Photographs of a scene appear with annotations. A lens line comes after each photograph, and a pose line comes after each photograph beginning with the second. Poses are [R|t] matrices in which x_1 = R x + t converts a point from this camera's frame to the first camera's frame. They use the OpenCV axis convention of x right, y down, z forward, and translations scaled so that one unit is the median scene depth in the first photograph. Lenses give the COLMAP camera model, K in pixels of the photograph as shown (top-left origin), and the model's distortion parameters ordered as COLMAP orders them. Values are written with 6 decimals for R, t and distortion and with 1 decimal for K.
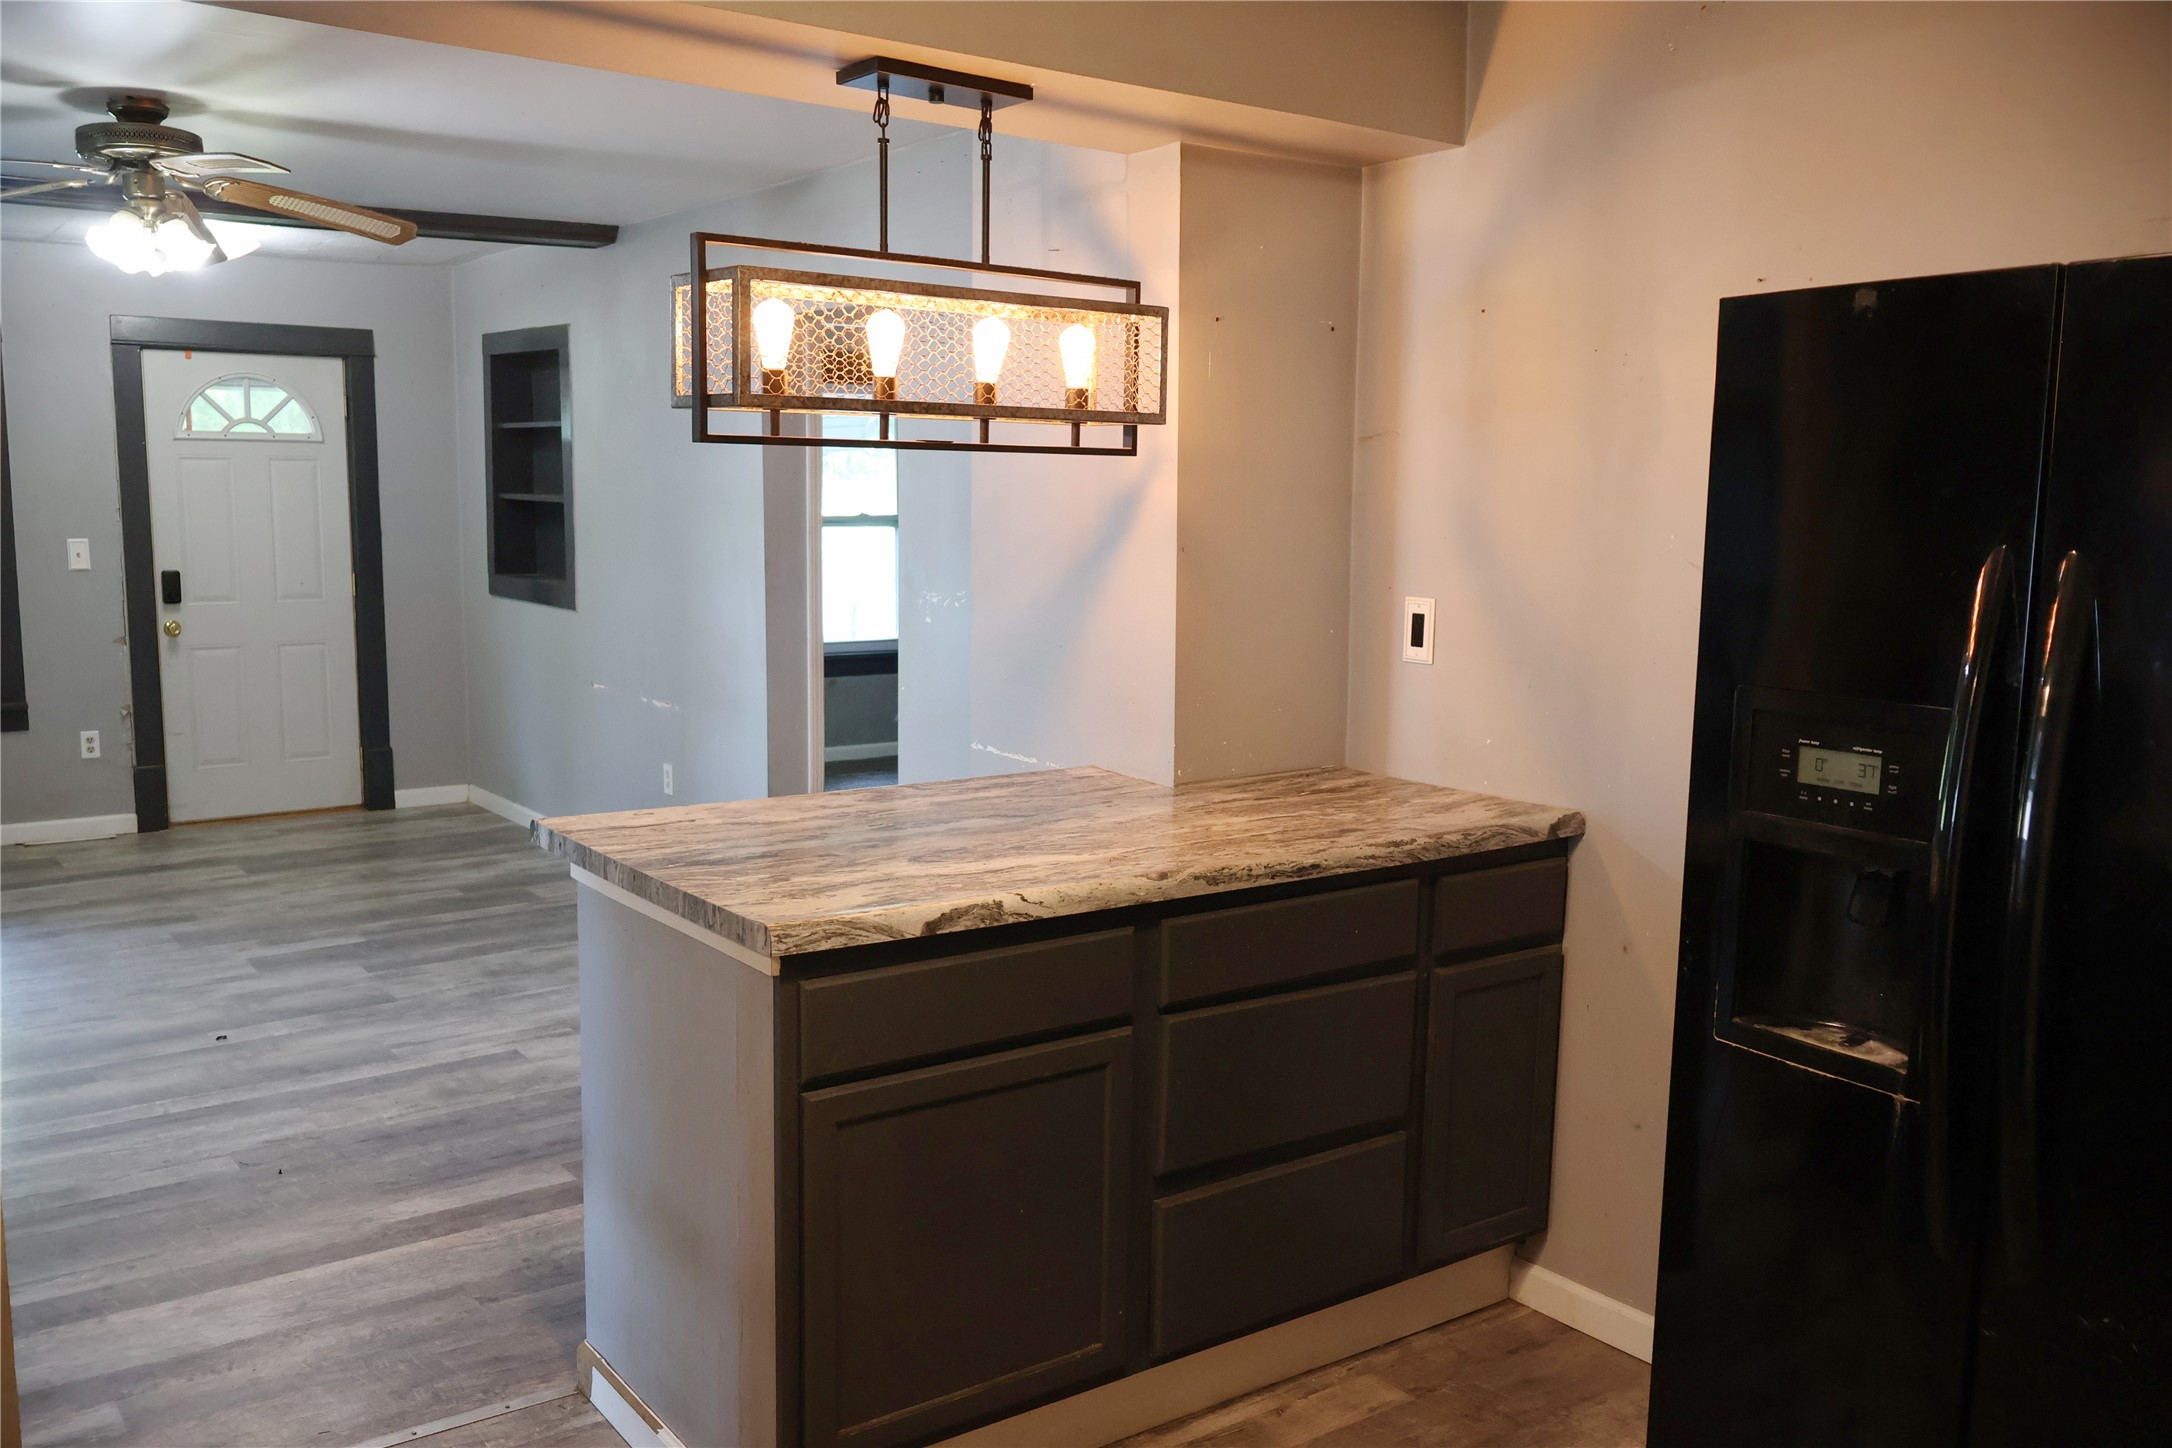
lens RADIAL K [[1831.1, 0, 1086.0], [0, 1831.1, 724.0], [0, 0, 1]] dist [0.009266, 0.002104]
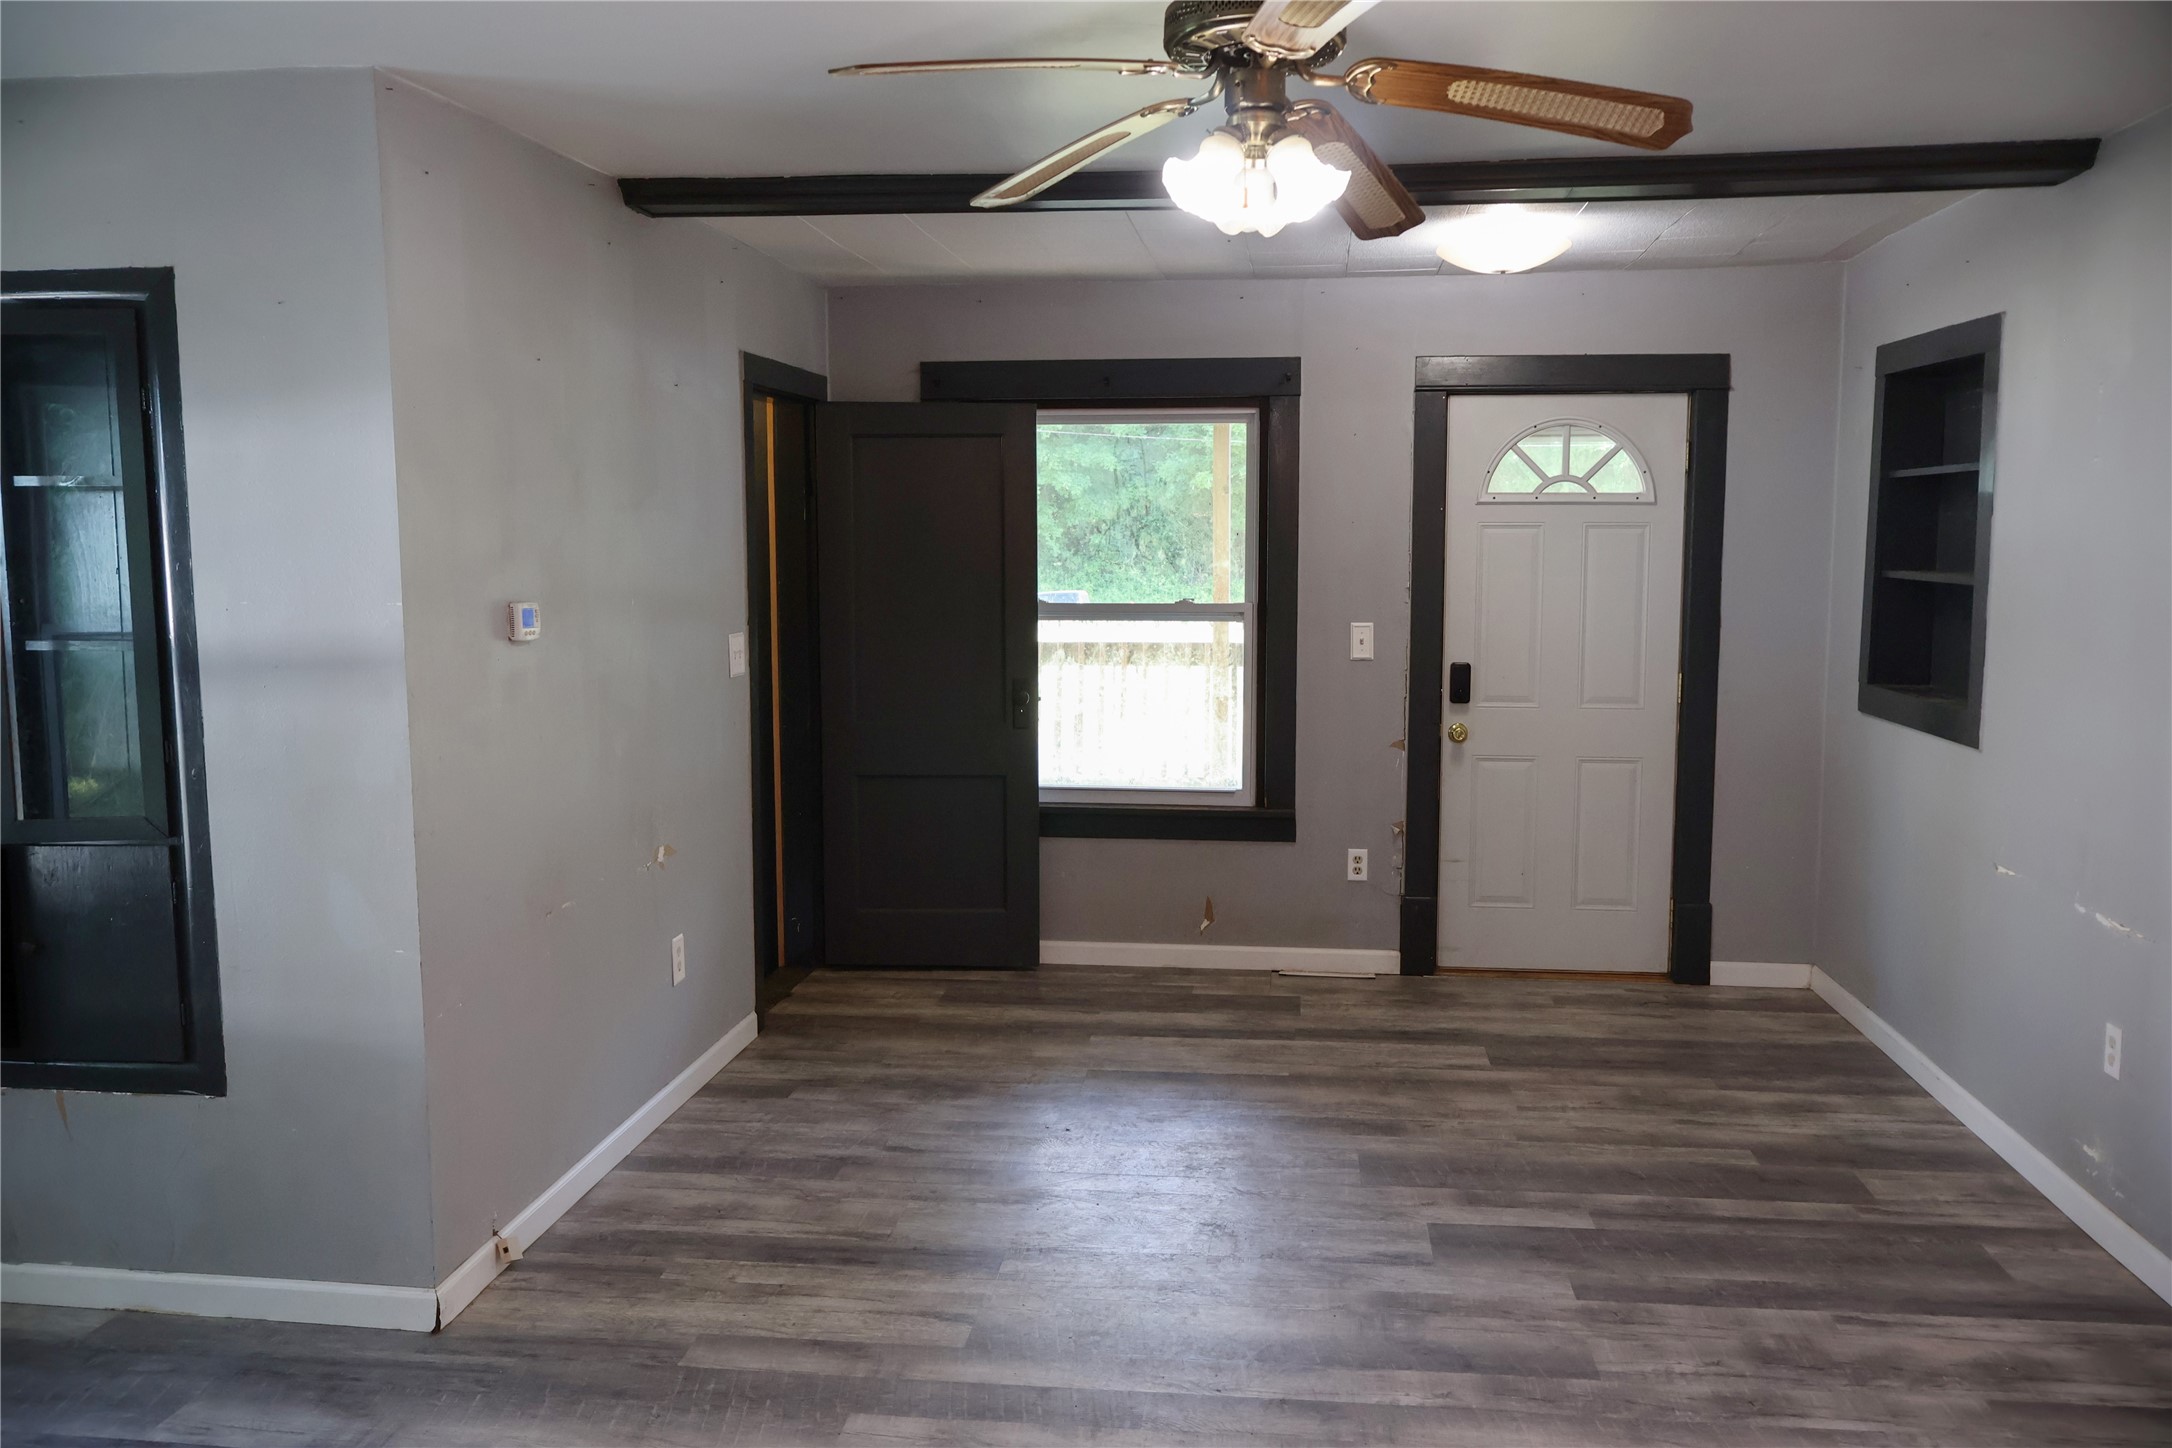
lens RADIAL K [[1831.1, 0, 1086.0], [0, 1831.1, 724.0], [0, 0, 1]] dist [0.009266, 0.002104]
pose [[0.732620, 0.061892, -0.677818, -0.065954], [-0.087536, 0.996155, -0.003653, -0.039421], [0.674986, 0.062010, 0.735220, 0.291760]]
